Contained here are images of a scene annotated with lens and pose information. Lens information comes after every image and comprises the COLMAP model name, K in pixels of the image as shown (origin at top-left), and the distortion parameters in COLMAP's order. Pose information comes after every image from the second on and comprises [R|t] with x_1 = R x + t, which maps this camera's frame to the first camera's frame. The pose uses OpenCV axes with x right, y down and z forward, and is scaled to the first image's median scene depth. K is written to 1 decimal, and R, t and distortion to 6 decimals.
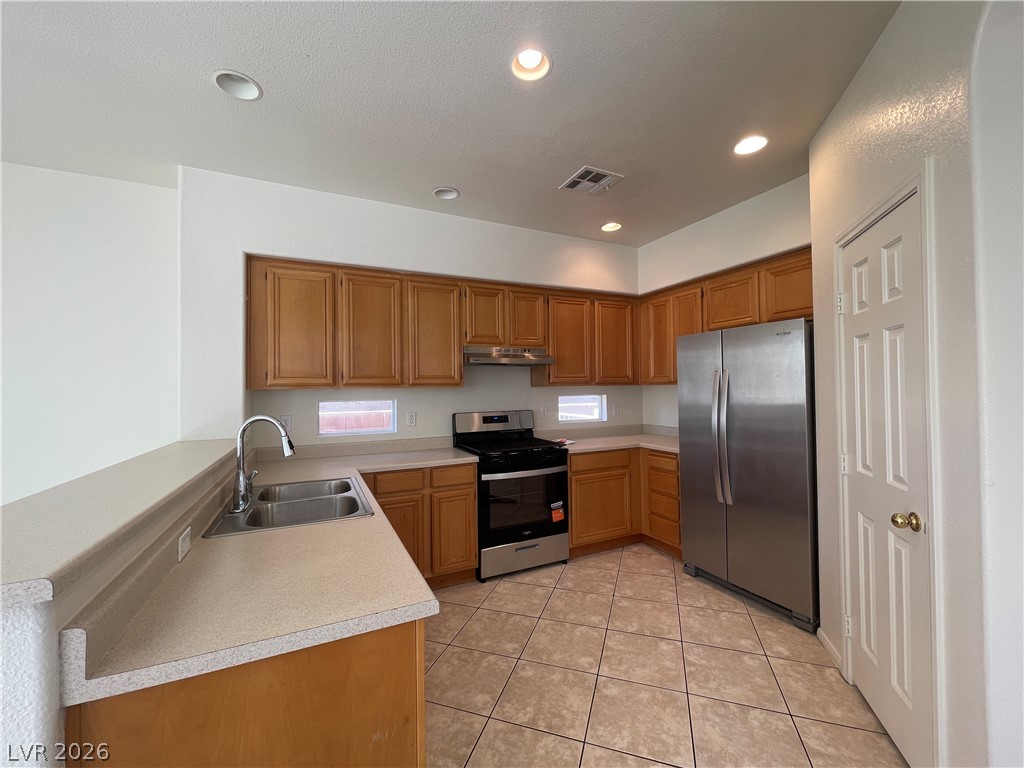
lens RADIAL K [[412.9, 0, 512.9], [0, 412.9, 385.1], [0, 0, 1]] dist [-0.000579, -0.000097]
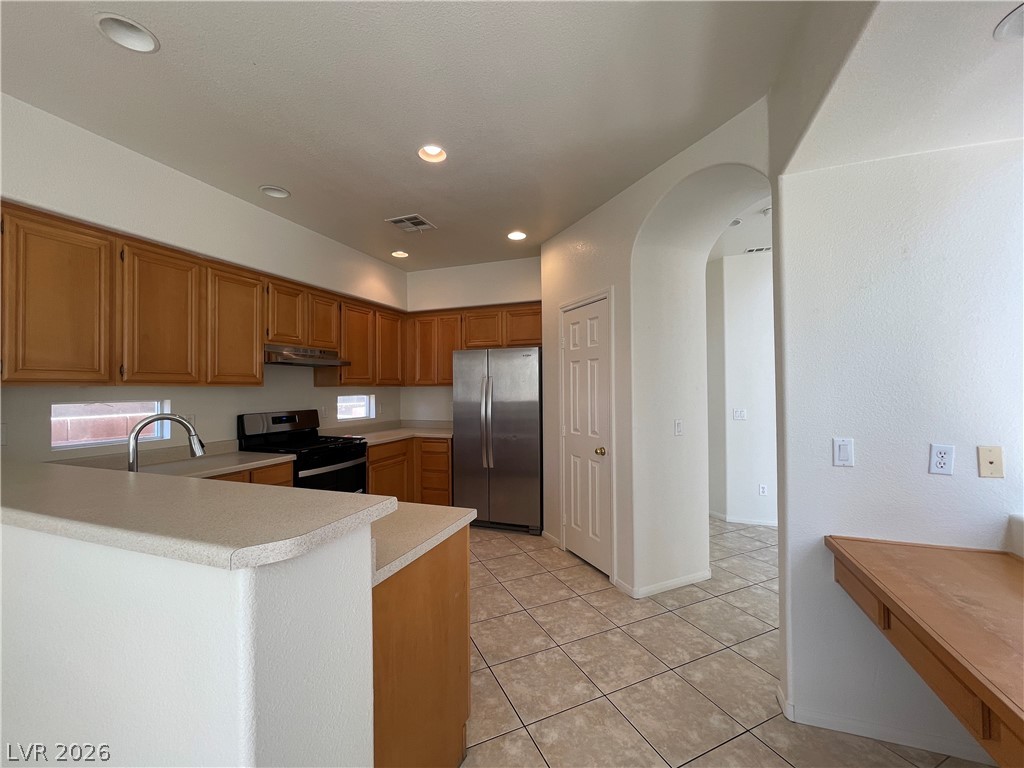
lens RADIAL K [[412.9, 0, 512.9], [0, 412.9, 385.1], [0, 0, 1]] dist [-0.000579, -0.000097]
pose [[0.724548, 0.013332, 0.689095, -0.373258], [-0.009438, 0.999911, -0.009422, 0.005811], [-0.689159, 0.000323, 0.724610, -0.101628]]
